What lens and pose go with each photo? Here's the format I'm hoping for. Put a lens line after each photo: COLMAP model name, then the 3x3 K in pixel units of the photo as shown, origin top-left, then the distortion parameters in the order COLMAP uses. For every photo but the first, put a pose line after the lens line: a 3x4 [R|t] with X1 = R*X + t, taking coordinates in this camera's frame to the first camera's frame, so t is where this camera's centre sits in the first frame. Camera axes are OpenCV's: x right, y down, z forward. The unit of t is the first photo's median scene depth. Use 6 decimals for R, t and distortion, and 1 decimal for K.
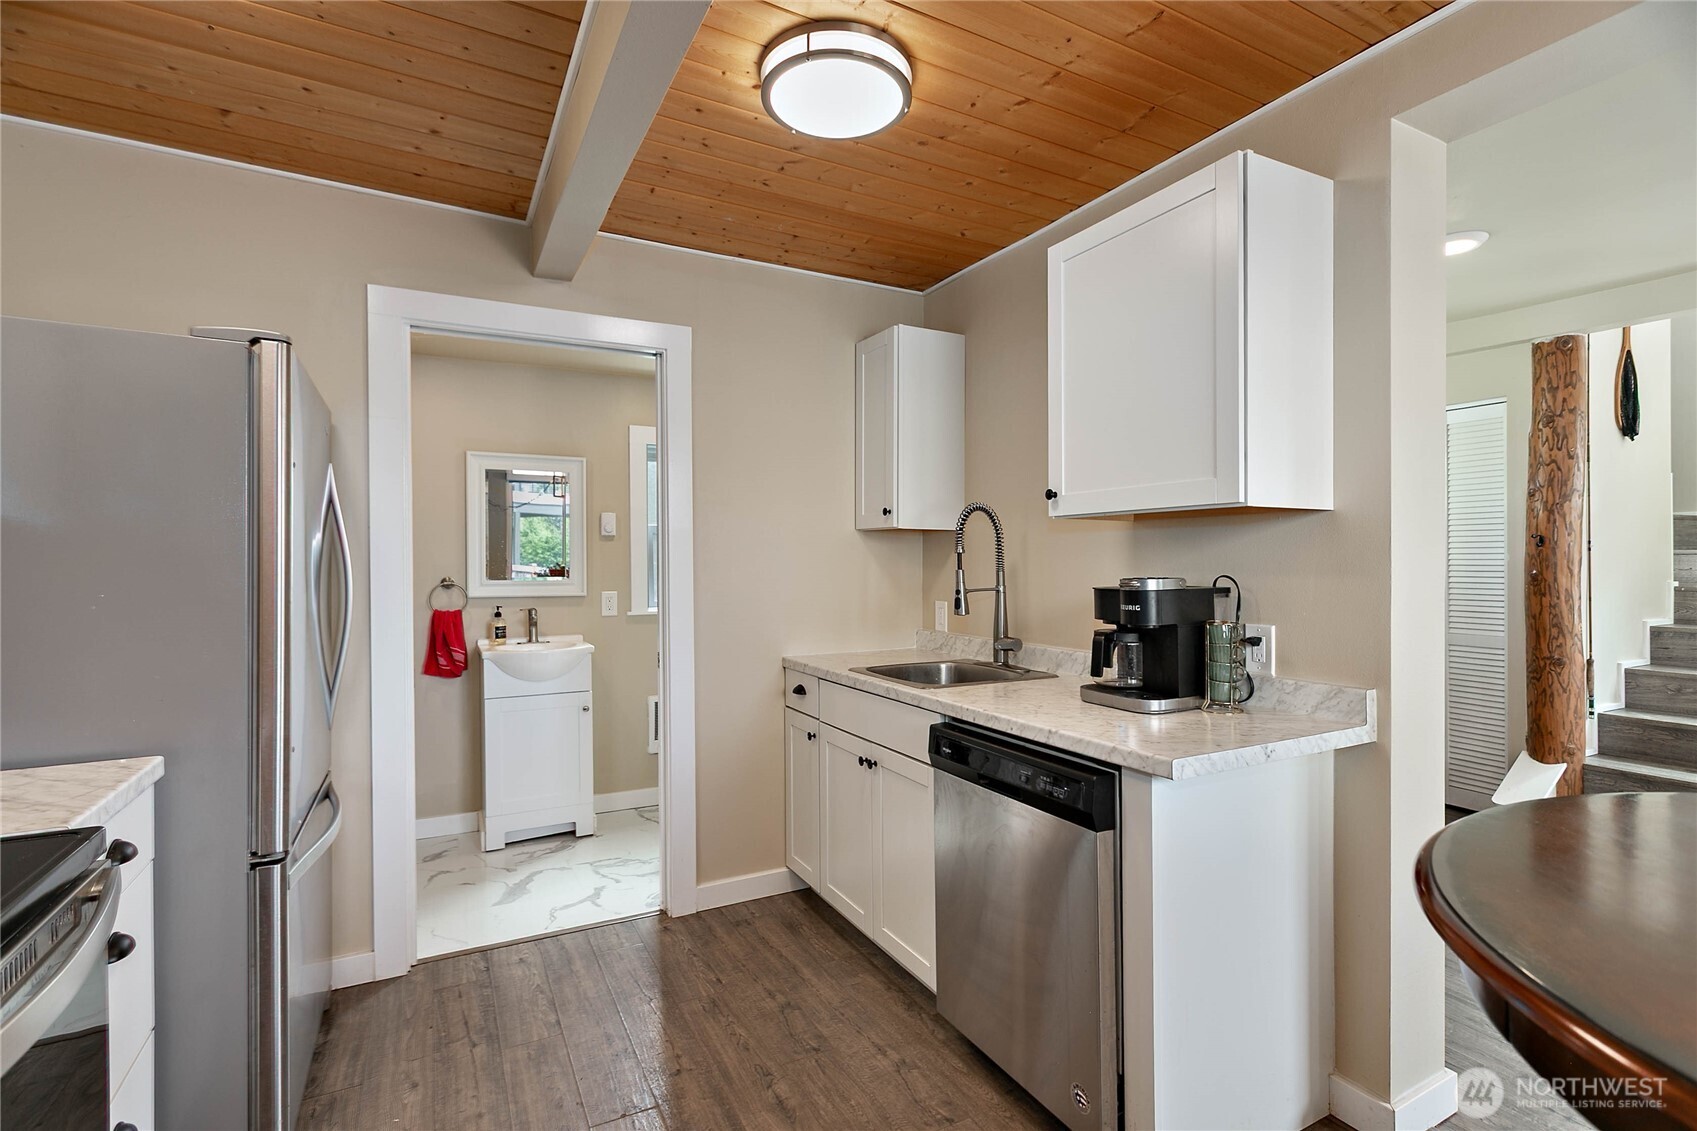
lens RADIAL K [[803.9, 0, 859.3], [0, 803.9, 564.8], [0, 0, 1]] dist [0.004674, 0.001197]
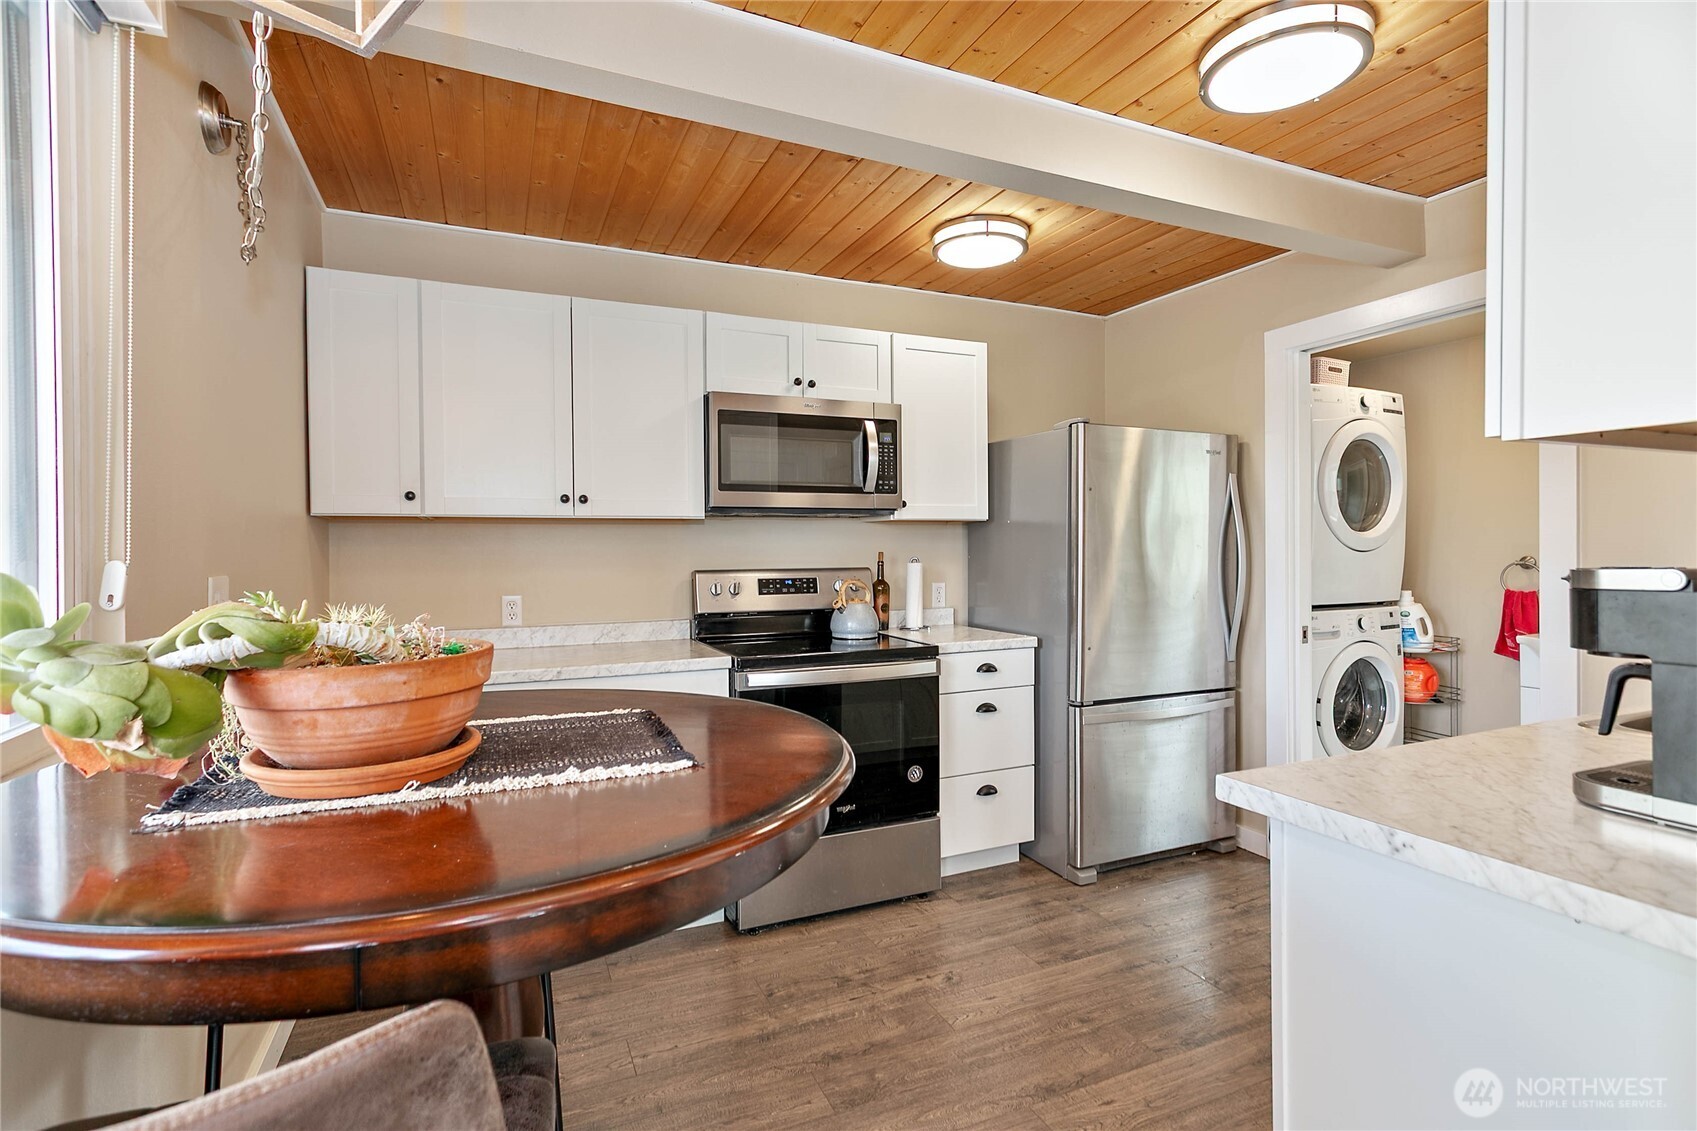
lens RADIAL K [[805.8, 0, 842.8], [0, 805.8, 556.5], [0, 0, 1]] dist [0.009245, -0.000637]
pose [[-0.085042, 0.013958, -0.996280, 0.518938], [0.006725, 0.999887, 0.013435, -0.002641], [0.996355, -0.005557, -0.085126, 0.284173]]
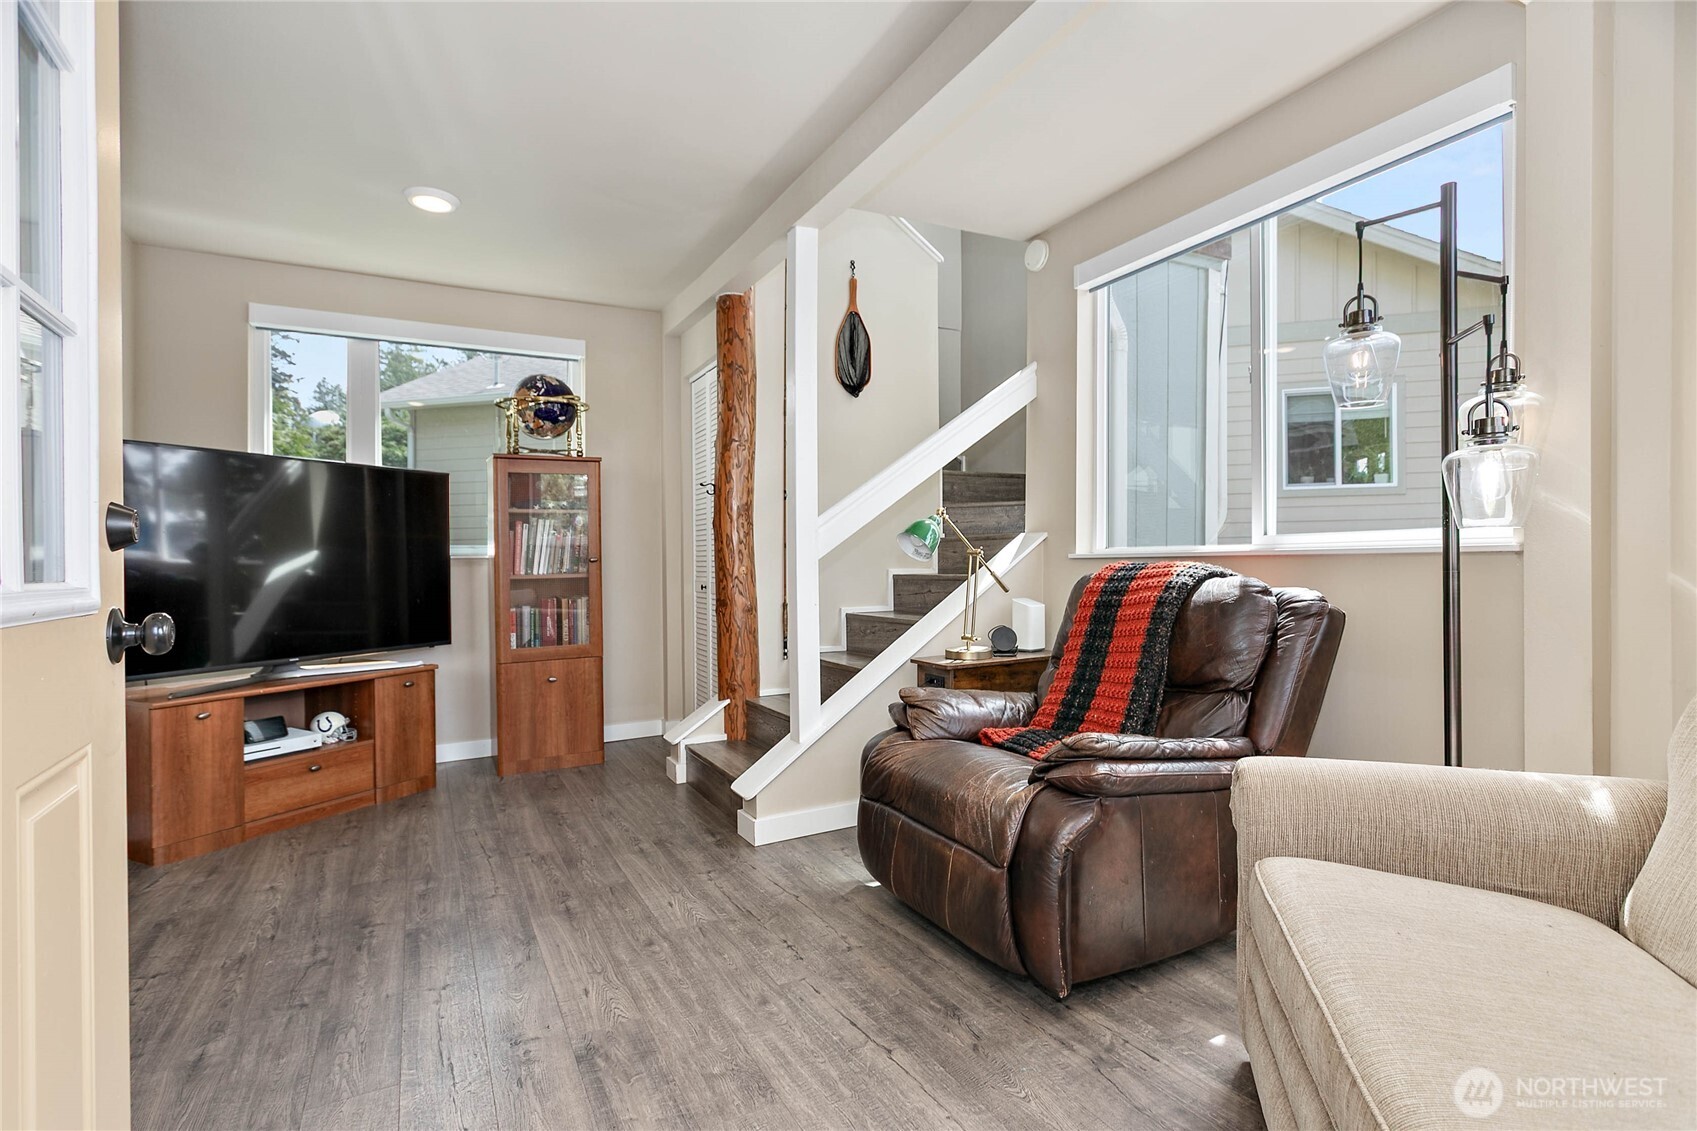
lens RADIAL K [[805.8, 0, 842.8], [0, 805.8, 556.5], [0, 0, 1]] dist [0.009245, -0.000637]
pose [[0.999982, -0.003543, -0.004821, 1.022365], [0.003497, 0.999948, -0.009535, 0.069223], [0.004854, 0.009518, 0.999943, -0.055562]]
